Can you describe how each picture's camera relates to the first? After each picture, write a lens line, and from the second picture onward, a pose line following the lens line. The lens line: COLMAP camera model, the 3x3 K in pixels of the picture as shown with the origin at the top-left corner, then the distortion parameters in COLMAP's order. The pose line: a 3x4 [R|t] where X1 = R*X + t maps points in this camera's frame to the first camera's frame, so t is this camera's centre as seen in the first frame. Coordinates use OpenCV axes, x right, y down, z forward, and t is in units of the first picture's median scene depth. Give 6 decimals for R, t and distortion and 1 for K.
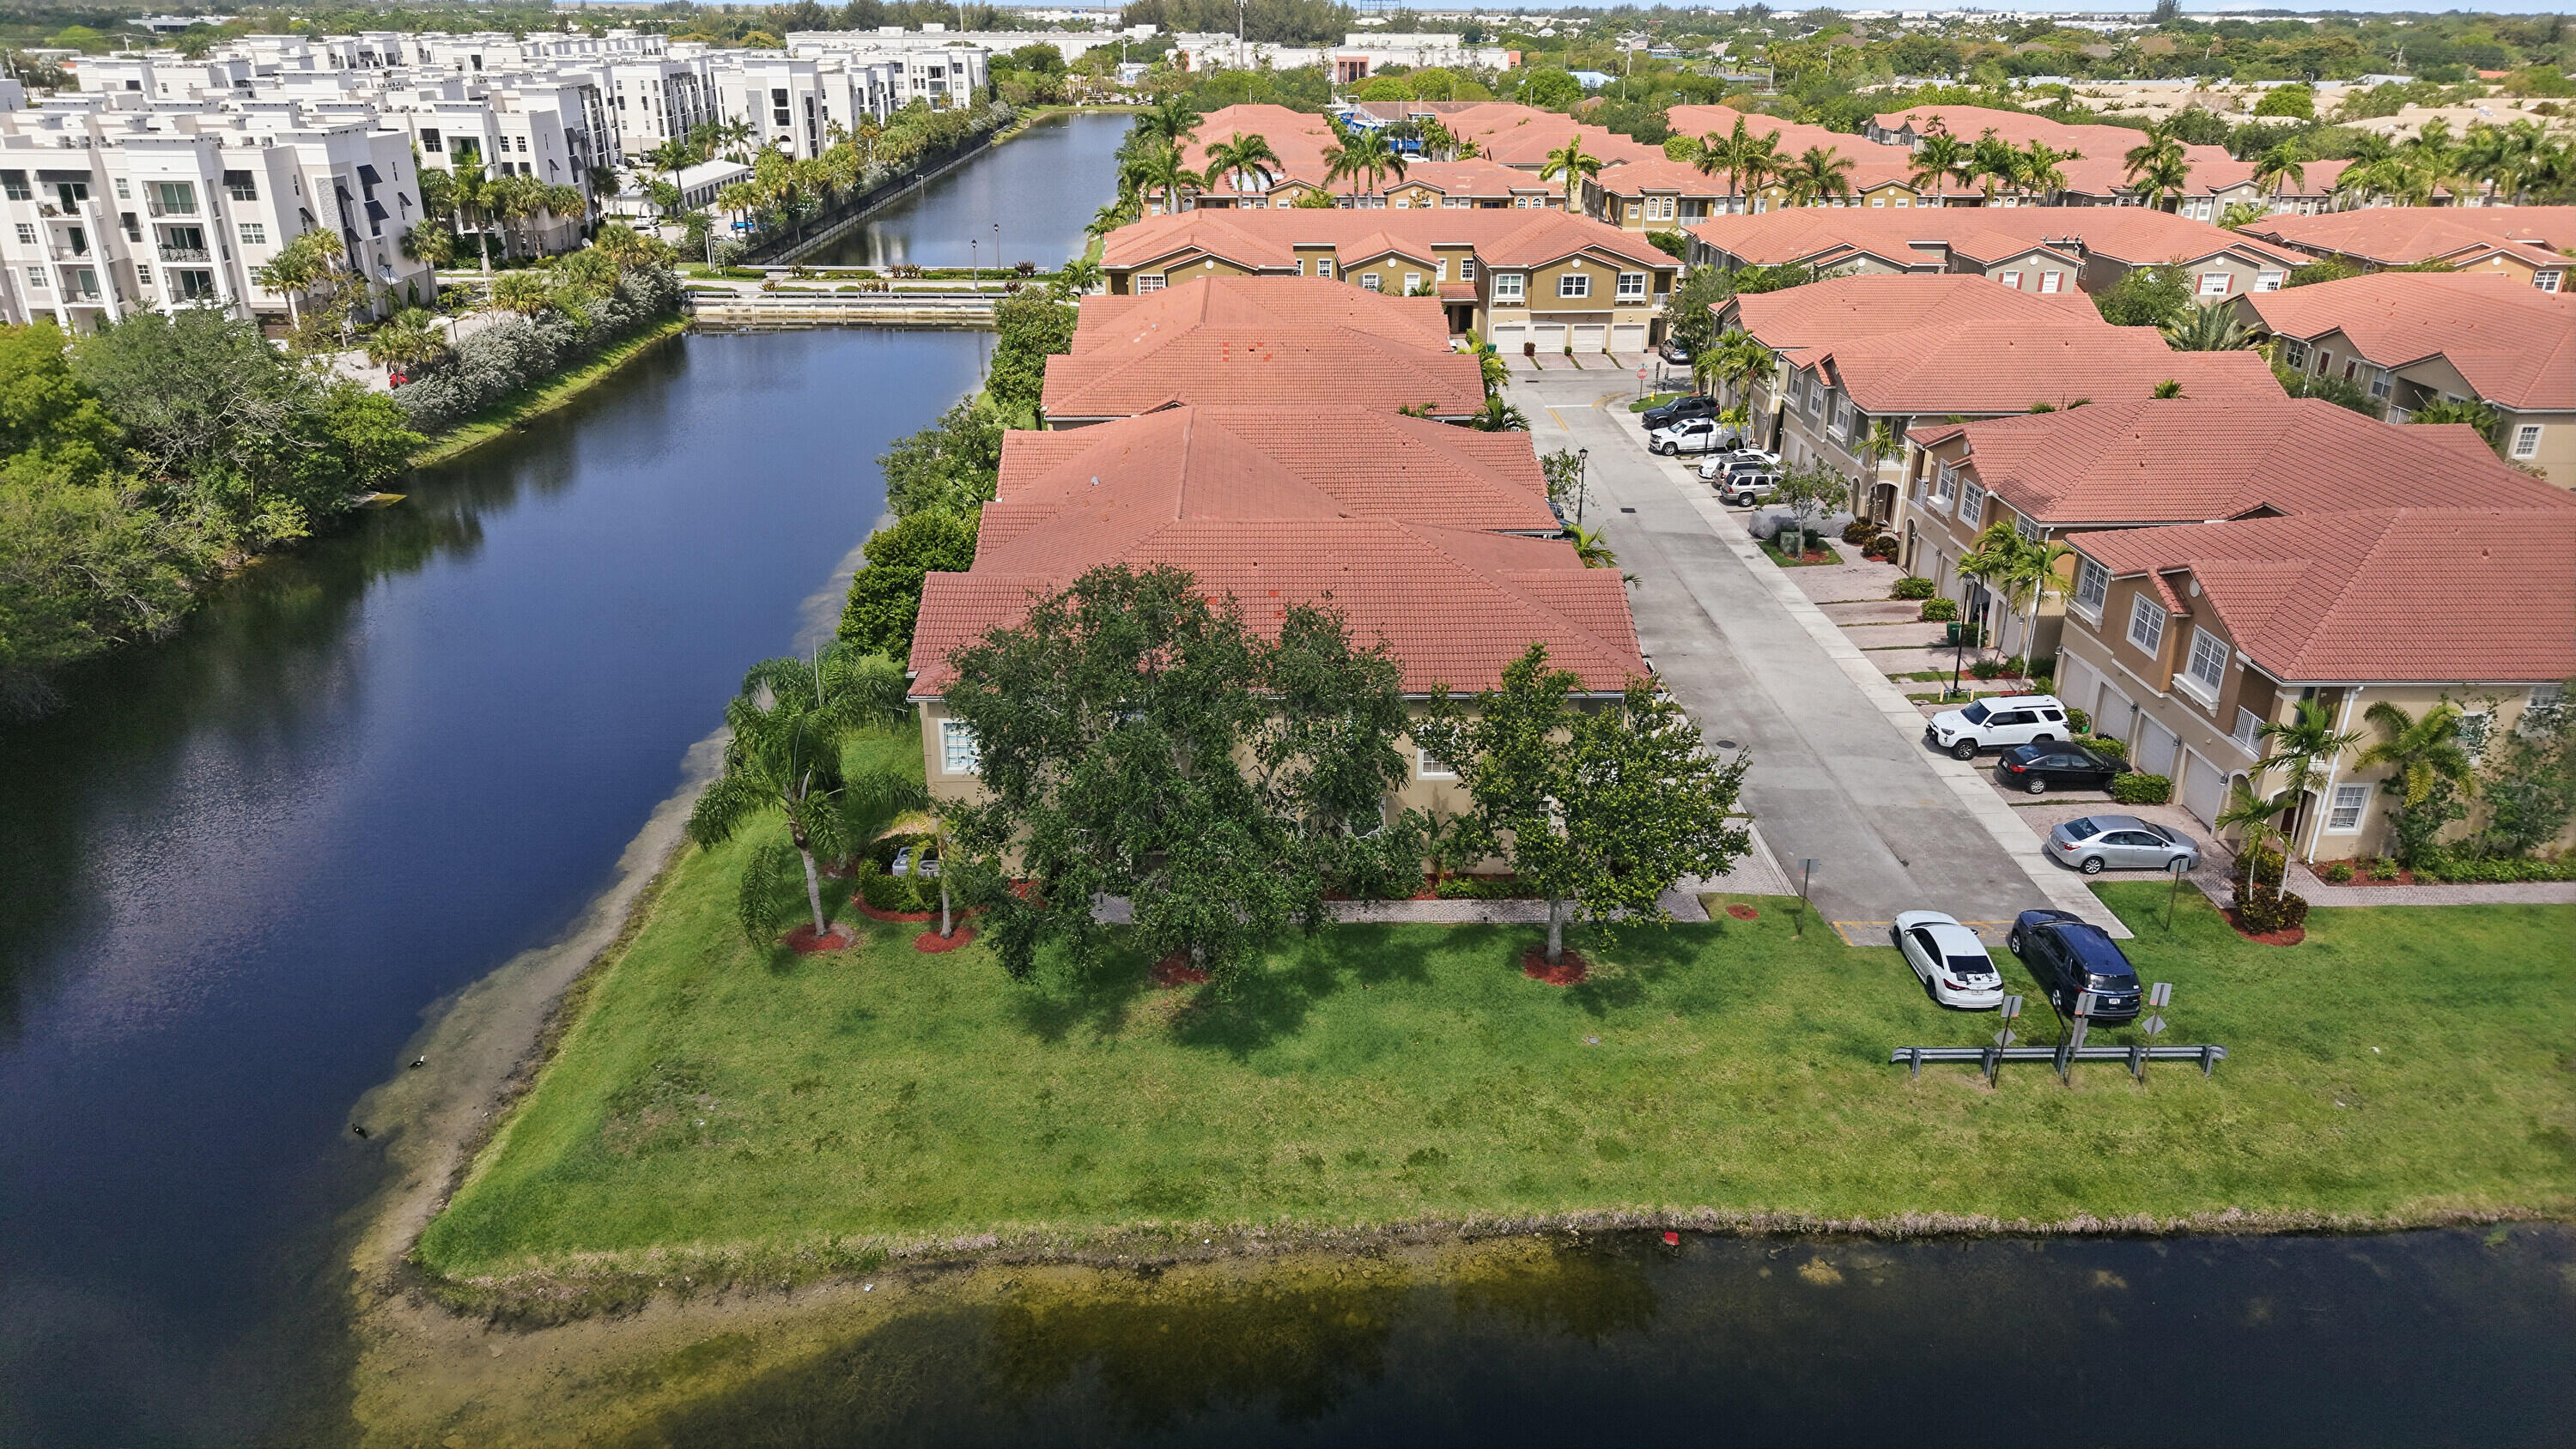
lens RADIAL K [[1737.8, 0, 1288.0], [0, 1737.8, 724.5], [0, 0, 1]] dist [0.056135, -0.053858]
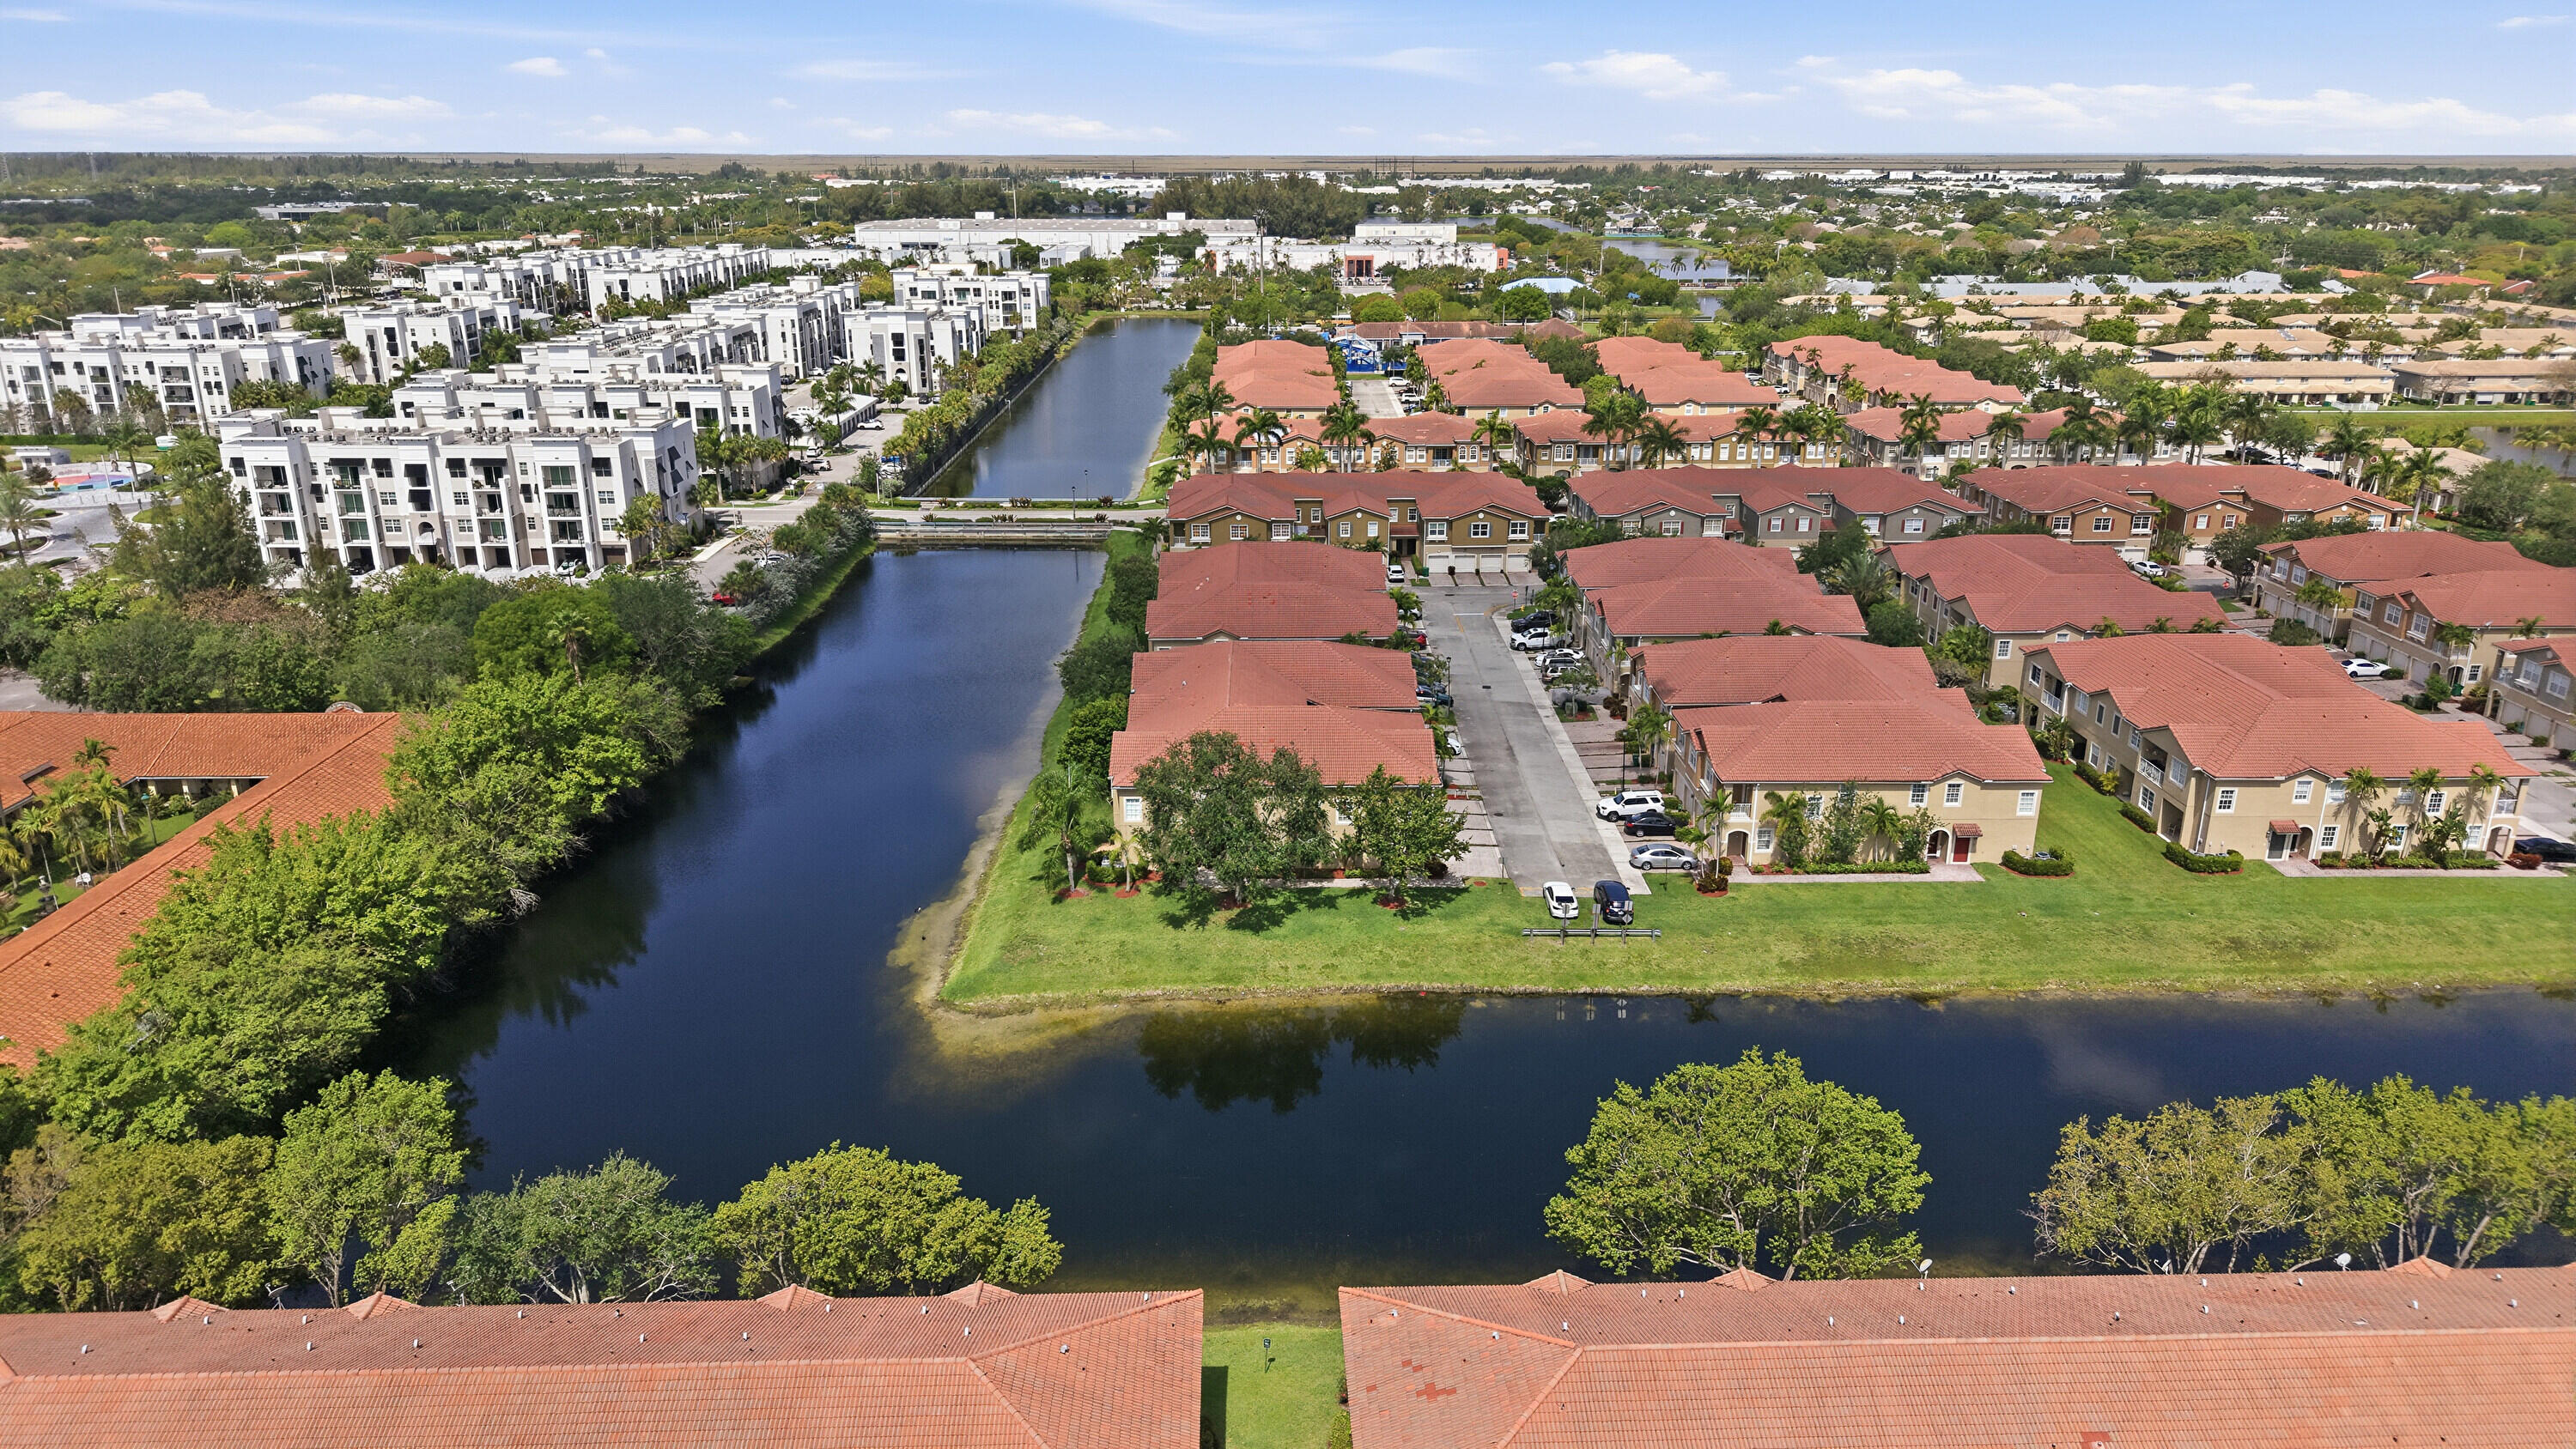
lens RADIAL K [[1737.8, 0, 1288.0], [0, 1737.8, 724.5], [0, 0, 1]] dist [0.056135, -0.053858]
pose [[0.999932, -0.000572, -0.011685, 0.029636], [-0.000283, 0.997326, -0.073075, 0.050265], [0.011695, 0.073074, 0.997258, -0.937181]]
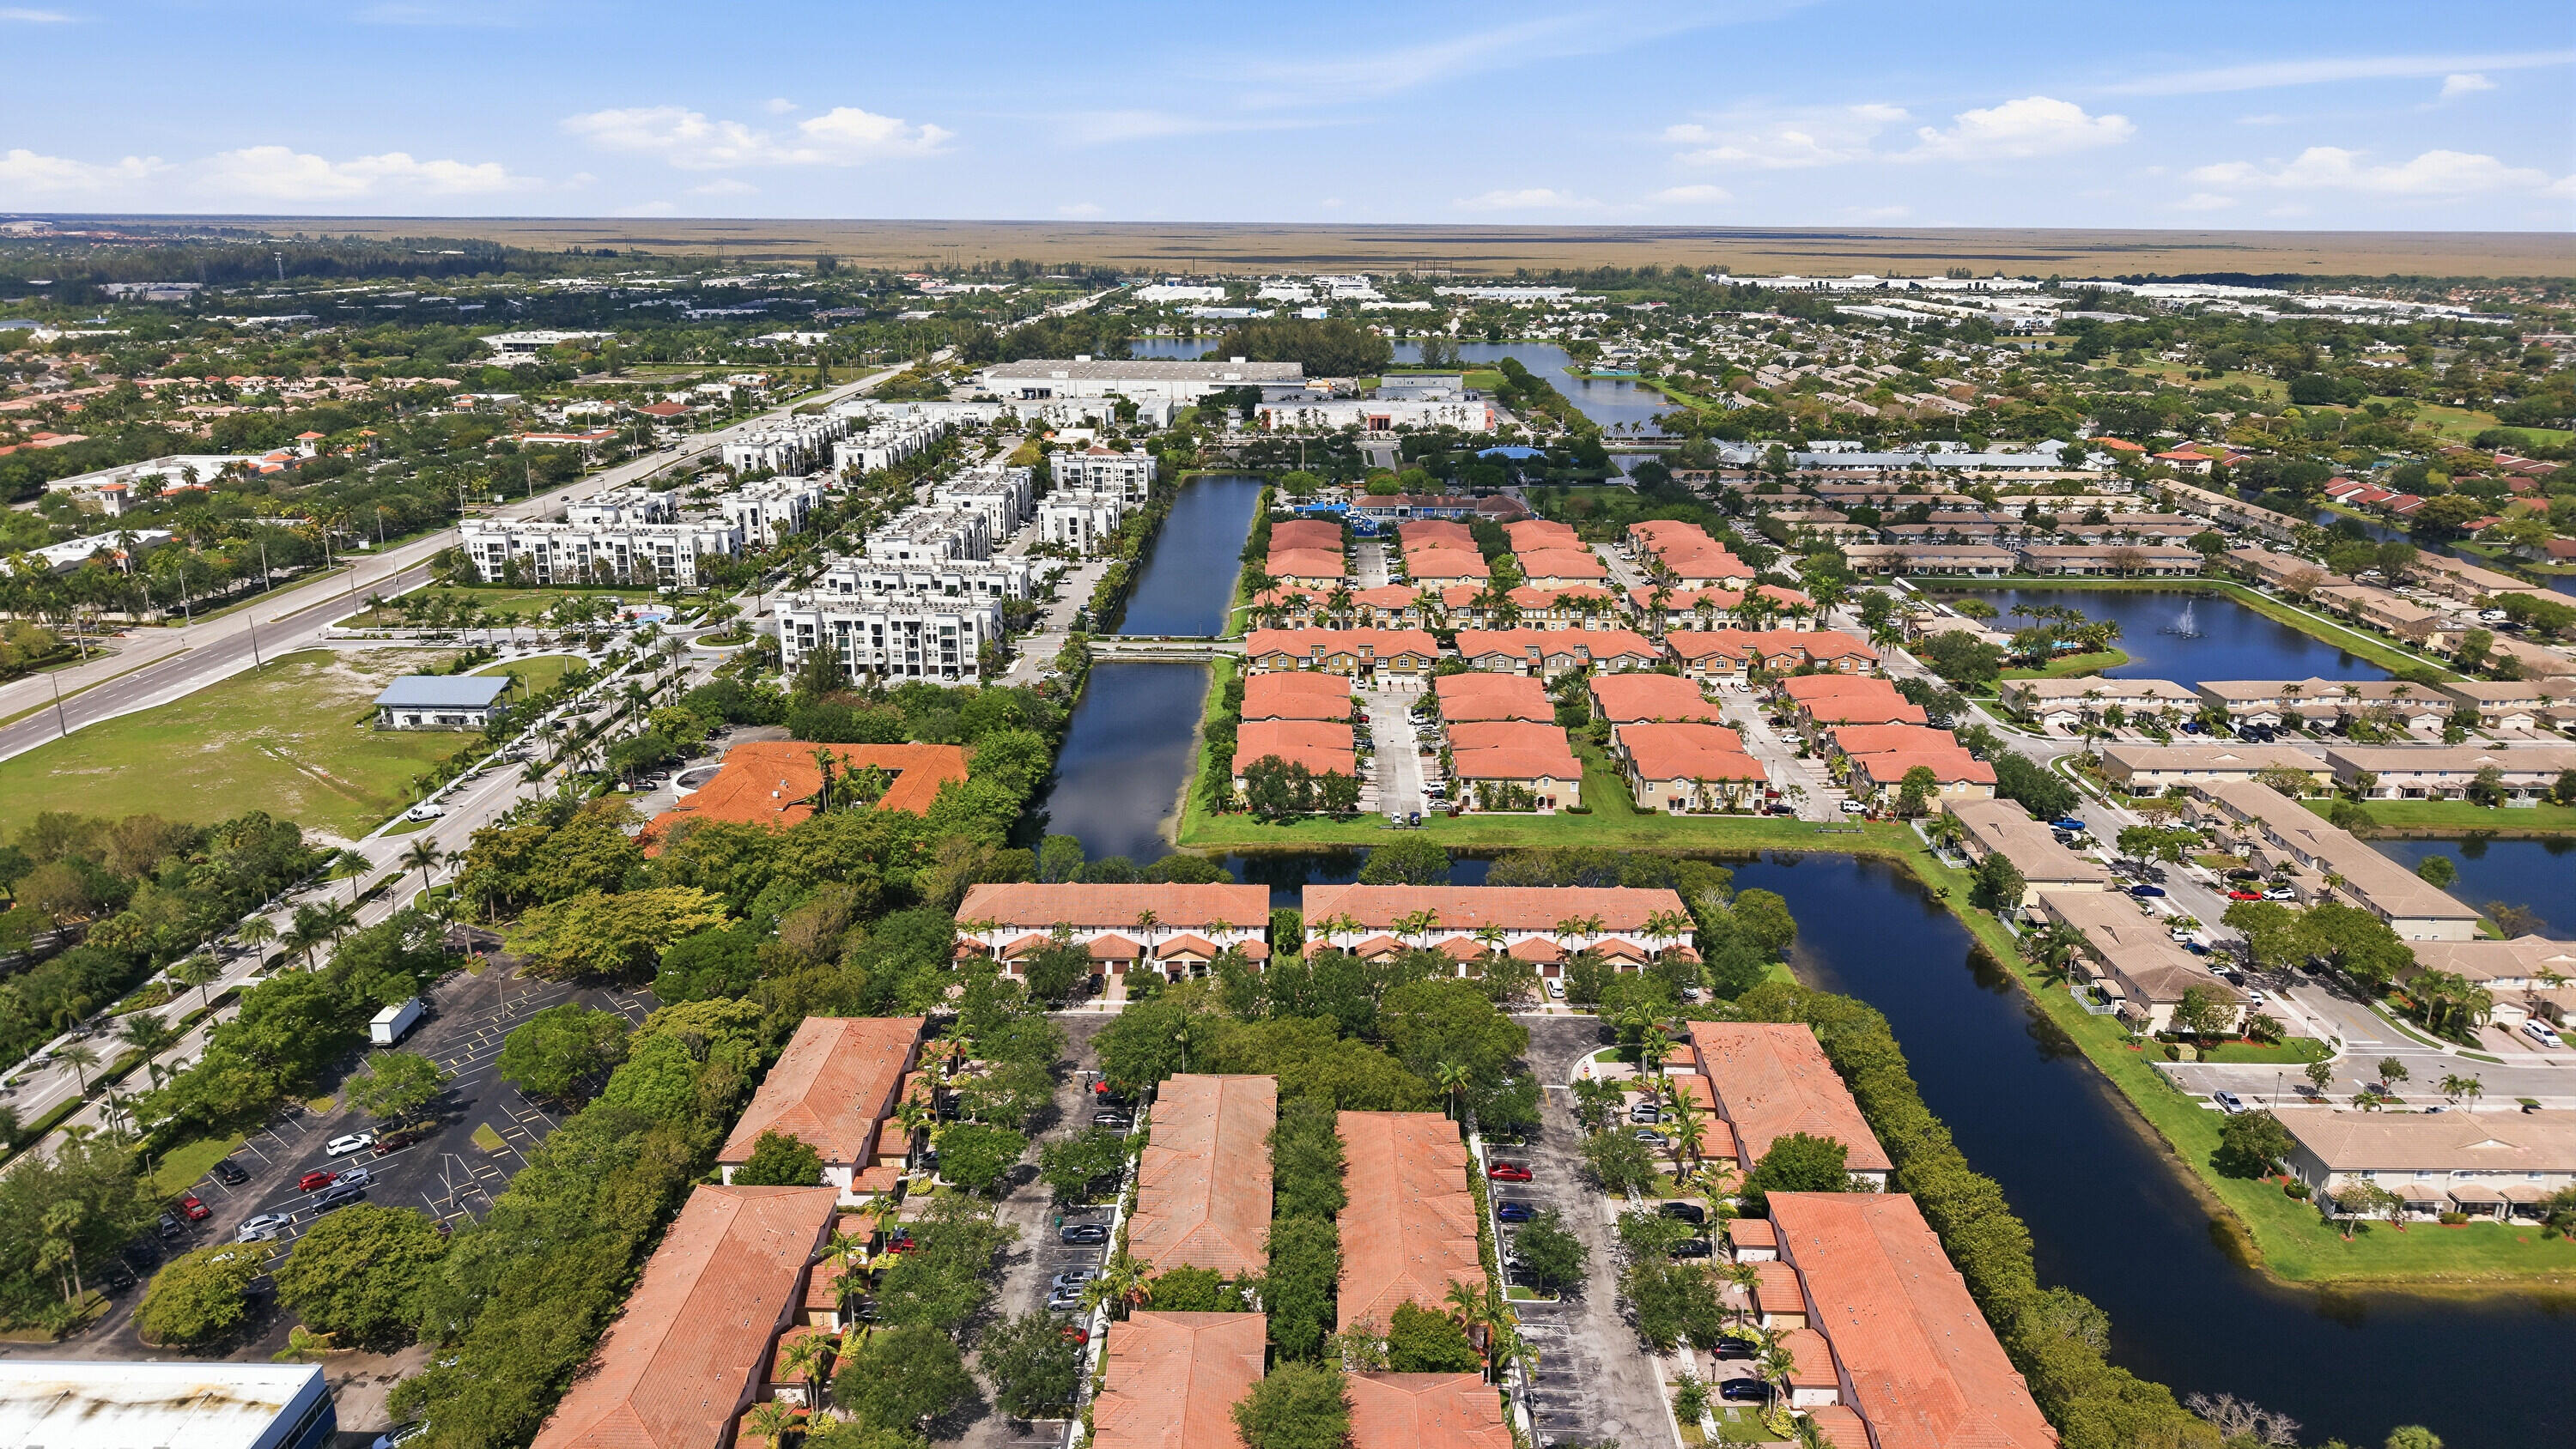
lens RADIAL K [[1737.8, 0, 1288.0], [0, 1737.8, 724.5], [0, 0, 1]] dist [0.056135, -0.053858]
pose [[0.999198, 0.013627, -0.037661, 0.152723], [-0.017555, 0.994209, -0.106018, 0.337936], [0.035999, 0.106594, 0.993651, -3.816552]]
